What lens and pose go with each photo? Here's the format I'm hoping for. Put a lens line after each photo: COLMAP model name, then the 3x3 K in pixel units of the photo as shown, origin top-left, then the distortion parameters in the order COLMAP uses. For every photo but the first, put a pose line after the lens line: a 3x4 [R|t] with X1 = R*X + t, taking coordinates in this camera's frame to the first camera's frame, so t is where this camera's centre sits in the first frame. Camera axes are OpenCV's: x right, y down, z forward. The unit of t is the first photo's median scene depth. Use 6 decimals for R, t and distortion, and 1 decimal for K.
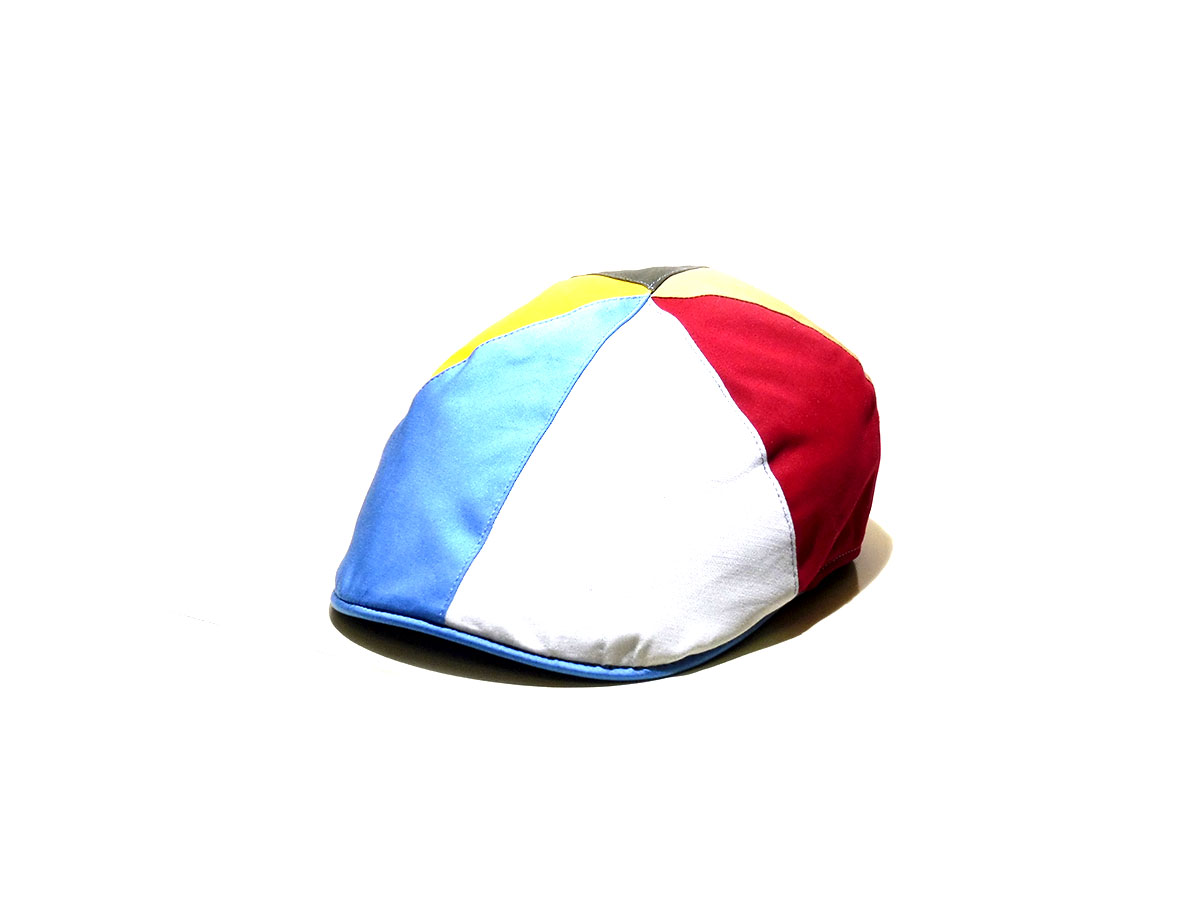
lens RADIAL K [[2250.1, 0, 603.9], [0, 2250.1, 450.0], [0, 0, 1]] dist [0.267208, 0.000000]
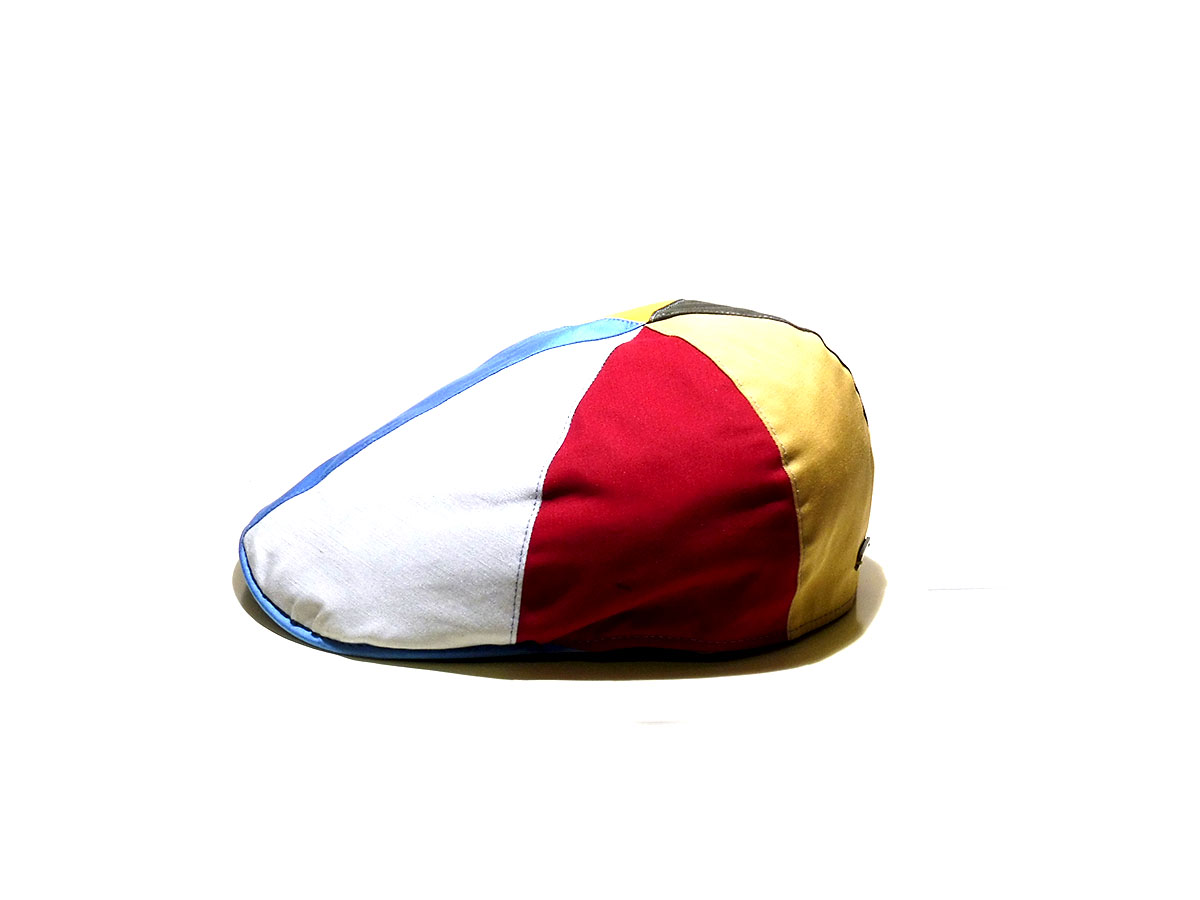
lens RADIAL K [[2250.1, 0, 599.8], [0, 2250.1, 448.8], [0, 0, 1]] dist [0.267208, 0.000000]
pose [[0.561597, 0.258556, -0.785975, 0.852556], [-0.269150, 0.955345, 0.121958, -0.141927], [0.782411, 0.143054, 0.606110, 0.438818]]
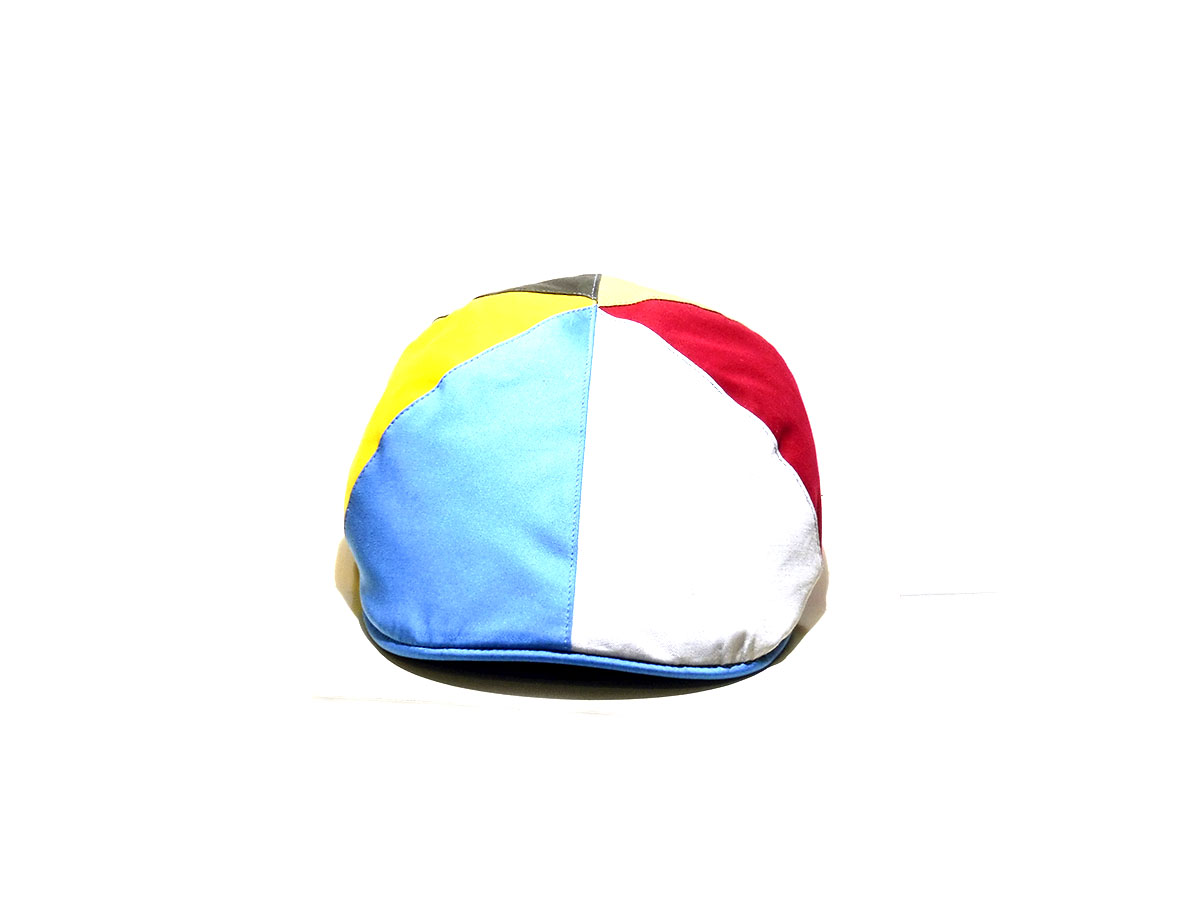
lens RADIAL K [[2250.1, 0, 596.5], [0, 2250.1, 453.3], [0, 0, 1]] dist [0.267208, 0.000000]
pose [[0.901639, -0.125441, 0.413897, -0.441278], [0.125885, 0.991695, 0.026327, -0.031960], [-0.413762, 0.028366, 0.909943, 0.088818]]
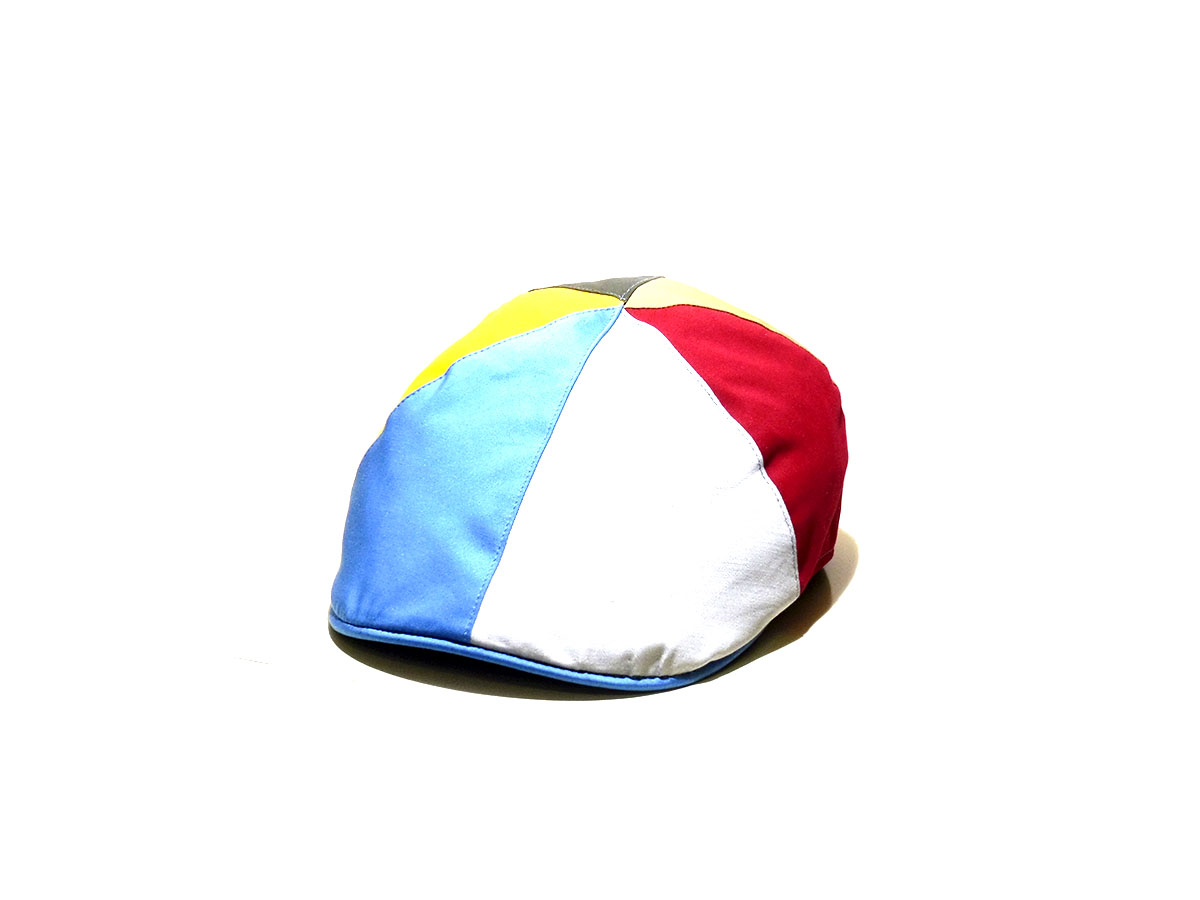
lens RADIAL K [[2250.1, 0, 602.0], [0, 2250.1, 448.0], [0, 0, 1]] dist [0.267208, 0.000000]
pose [[0.989168, -0.036282, 0.142232, -0.145424], [0.036915, 0.999317, -0.001811, -0.004385], [-0.142070, 0.007042, 0.989832, 0.008114]]
